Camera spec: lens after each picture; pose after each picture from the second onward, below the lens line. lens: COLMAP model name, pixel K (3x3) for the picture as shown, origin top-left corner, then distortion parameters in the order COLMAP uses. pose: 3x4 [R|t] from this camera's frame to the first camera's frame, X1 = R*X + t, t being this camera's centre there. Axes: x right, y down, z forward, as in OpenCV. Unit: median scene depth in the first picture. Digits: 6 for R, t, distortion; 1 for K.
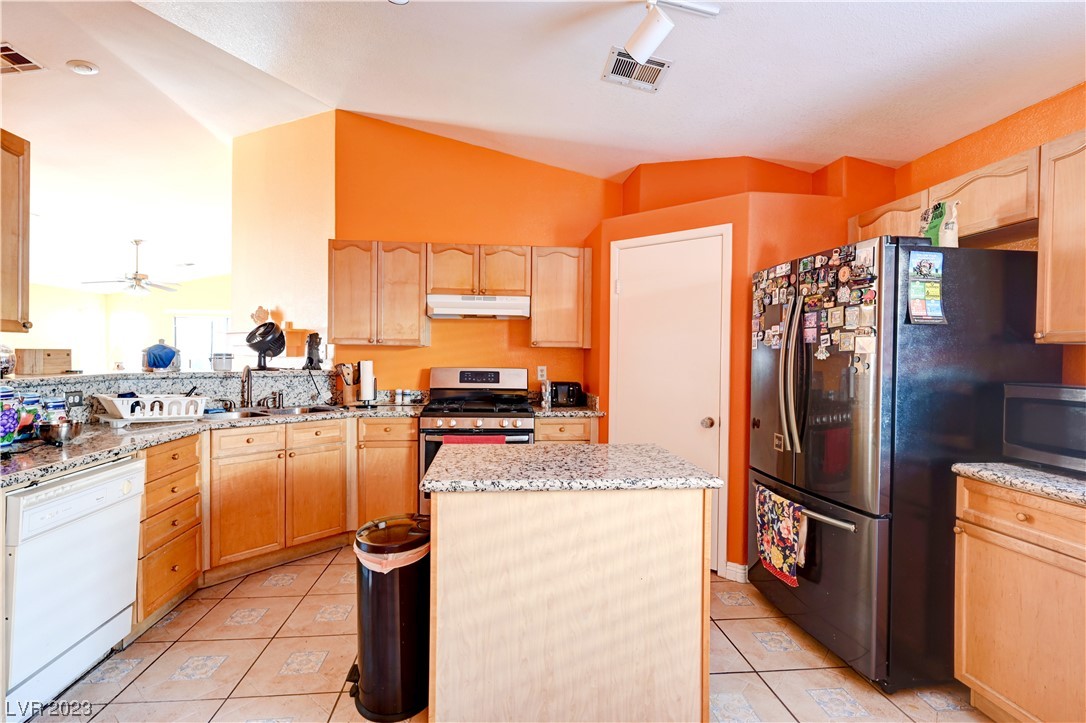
lens RADIAL K [[516.6, 0, 543.0], [0, 516.6, 361.5], [0, 0, 1]] dist [-0.001820, 0.000391]
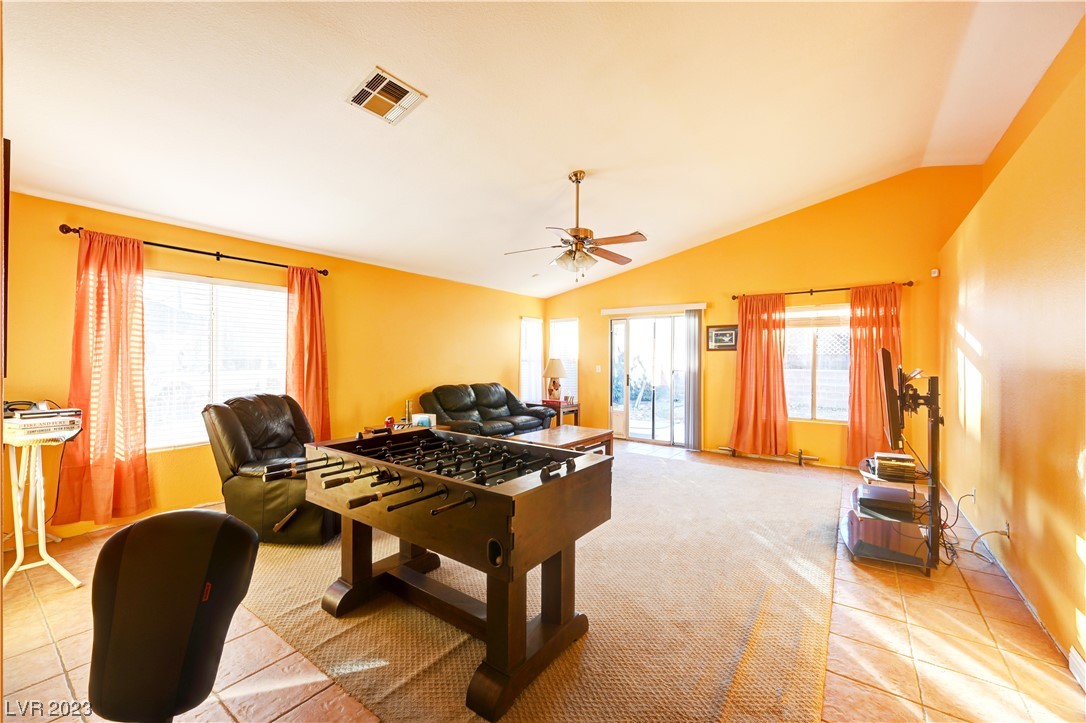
lens RADIAL K [[433.1, 0, 540.1], [0, 433.1, 361.9], [0, 0, 1]] dist [0.001580, 0.000518]
pose [[0.746421, -0.007161, -0.665436, -1.140270], [-0.004007, 0.999876, -0.015255, -0.034175], [0.665462, 0.014053, 0.746299, 1.407909]]
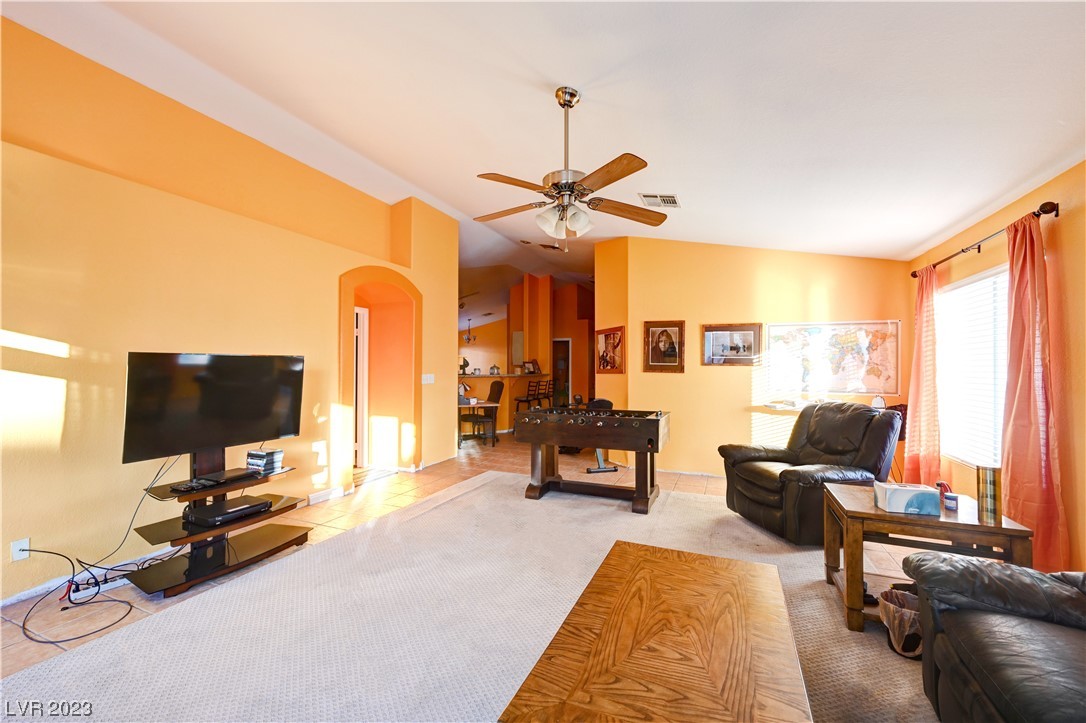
lens RADIAL K [[433.1, 0, 540.1], [0, 433.1, 361.9], [0, 0, 1]] dist [0.001580, 0.000518]
pose [[-0.870683, -0.011121, 0.491718, -2.168267], [-0.007464, 0.999928, 0.009399, -0.076495], [-0.491787, 0.004513, -0.870704, 3.021177]]
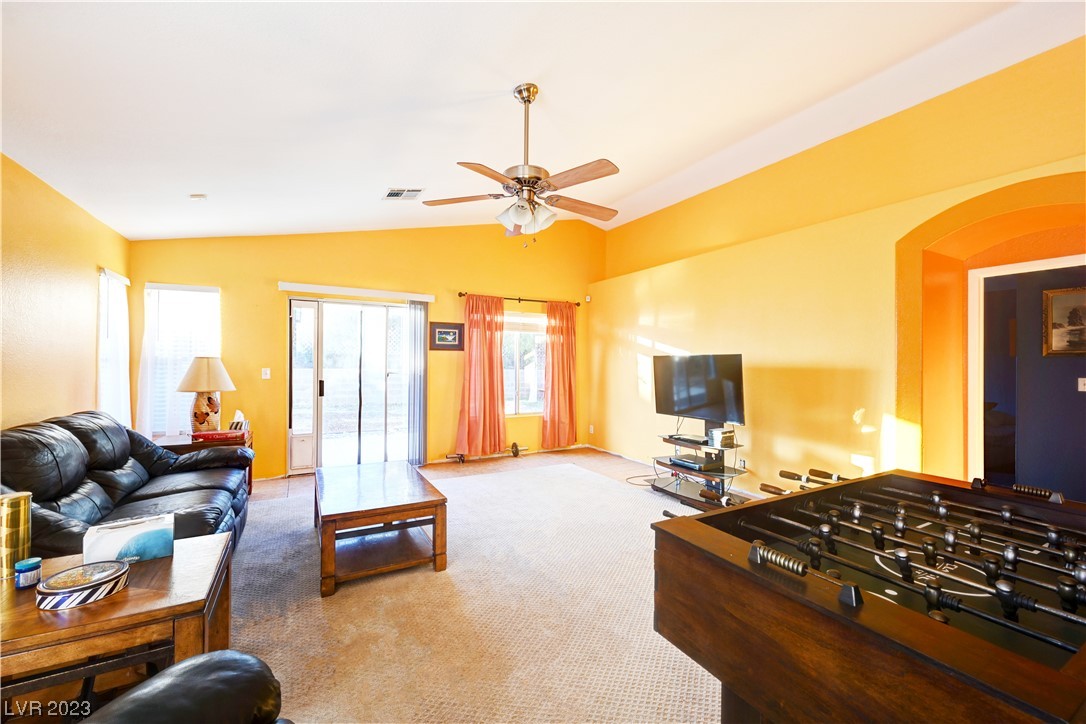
lens RADIAL K [[433.1, 0, 540.1], [0, 433.1, 362.4], [0, 0, 1]] dist [0.001580, 0.000518]
pose [[0.916662, -0.005988, 0.399618, -2.103256], [0.009340, 0.999936, -0.006443, -0.051192], [-0.399553, 0.009639, 0.916659, 1.598597]]
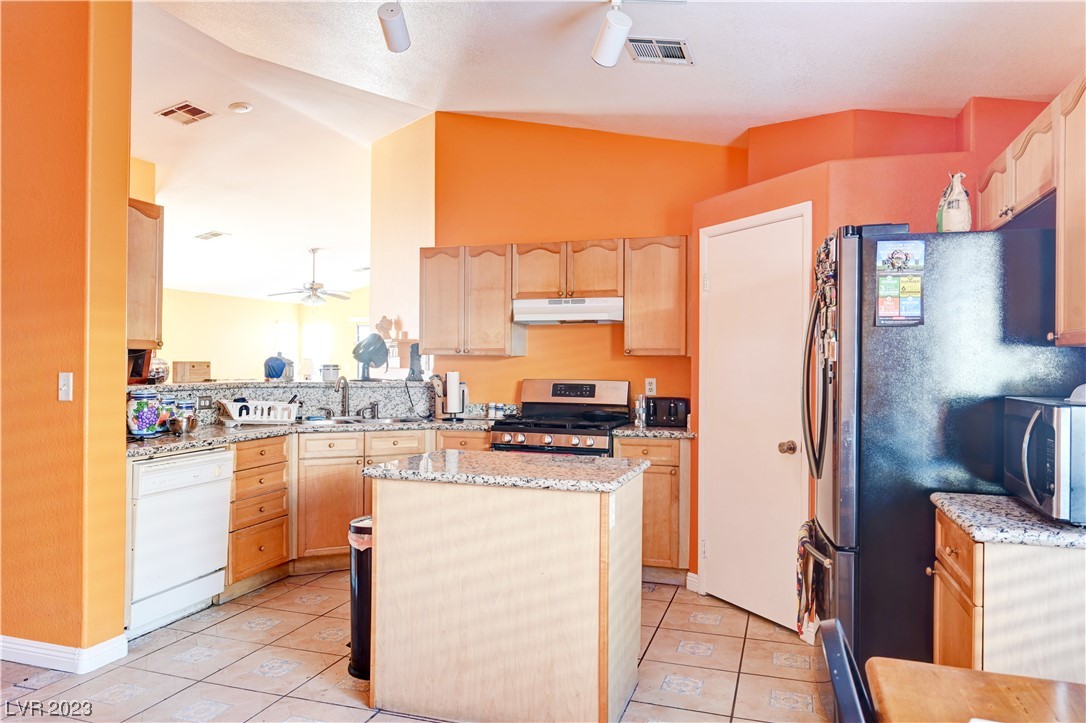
lens RADIAL K [[738.8, 0, 542.0], [0, 738.8, 359.6], [0, 0, 1]] dist [-0.004748, -0.001622]
pose [[0.911765, -0.007462, -0.410644, 0.397130], [-0.001421, 0.999772, -0.021322, 0.005520], [0.410709, 0.020024, 0.911547, -0.194246]]
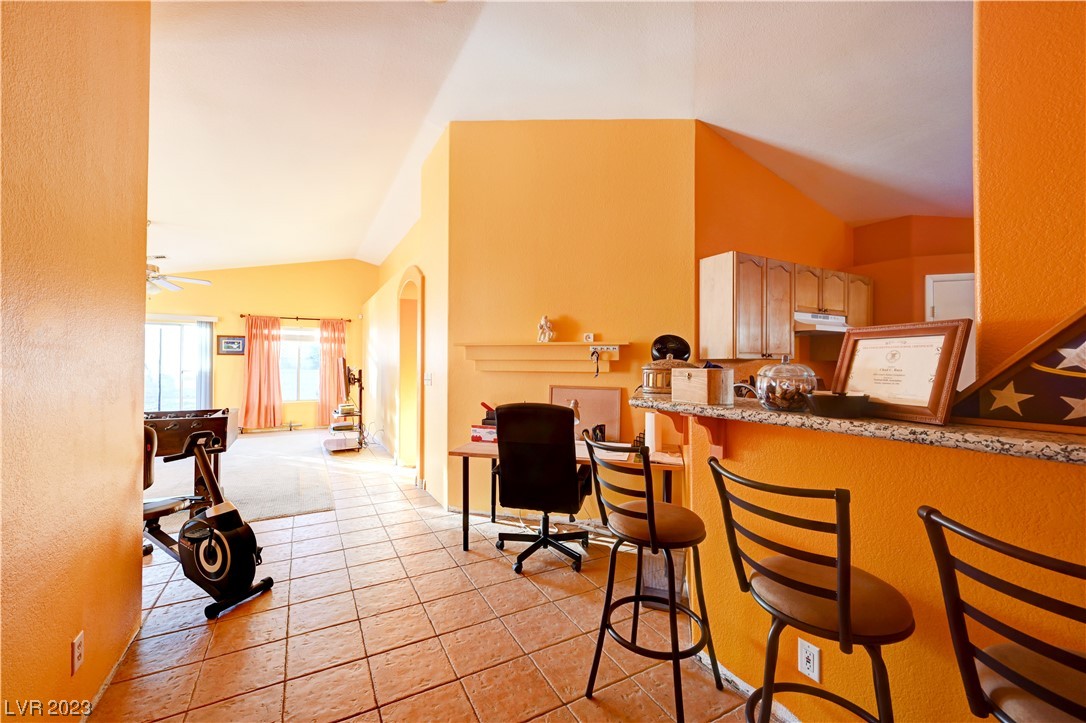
lens RADIAL K [[433.1, 0, 540.1], [0, 433.1, 361.9], [0, 0, 1]] dist [0.001580, 0.000518]
pose [[0.919522, -0.007641, 0.392963, -1.152842], [0.013072, 0.999852, -0.011144, -0.025041], [-0.392820, 0.015384, 0.919487, 0.420822]]
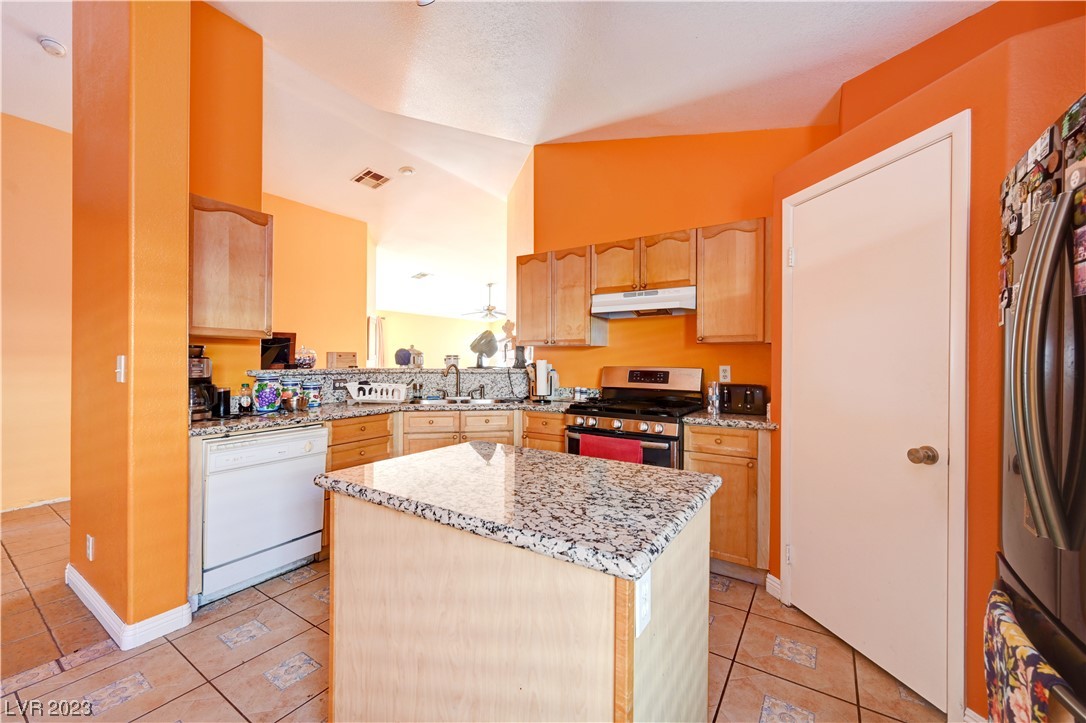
lens RADIAL K [[433.1, 0, 540.1], [0, 433.1, 361.9], [0, 0, 1]] dist [0.001580, 0.000518]
pose [[0.775049, -0.005847, -0.631874, 0.262080], [-0.003825, 0.999895, -0.013944, 0.016705], [0.631890, 0.013224, 0.774945, 0.292979]]
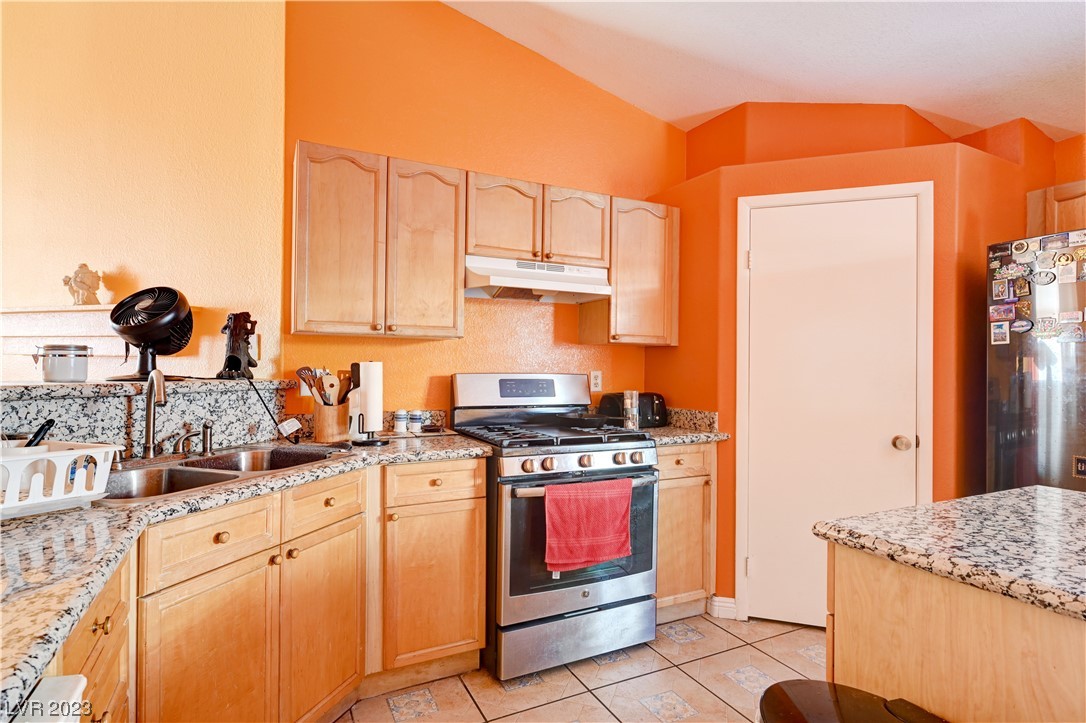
lens RADIAL K [[550.2, 0, 543.0], [0, 550.2, 361.5], [0, 0, 1]] dist [-0.000239, -0.000014]
pose [[0.935001, 0.001800, 0.354641, -0.405557], [0.004298, 0.999856, -0.016408, 0.009509], [-0.354619, 0.016866, 0.934859, 0.389918]]
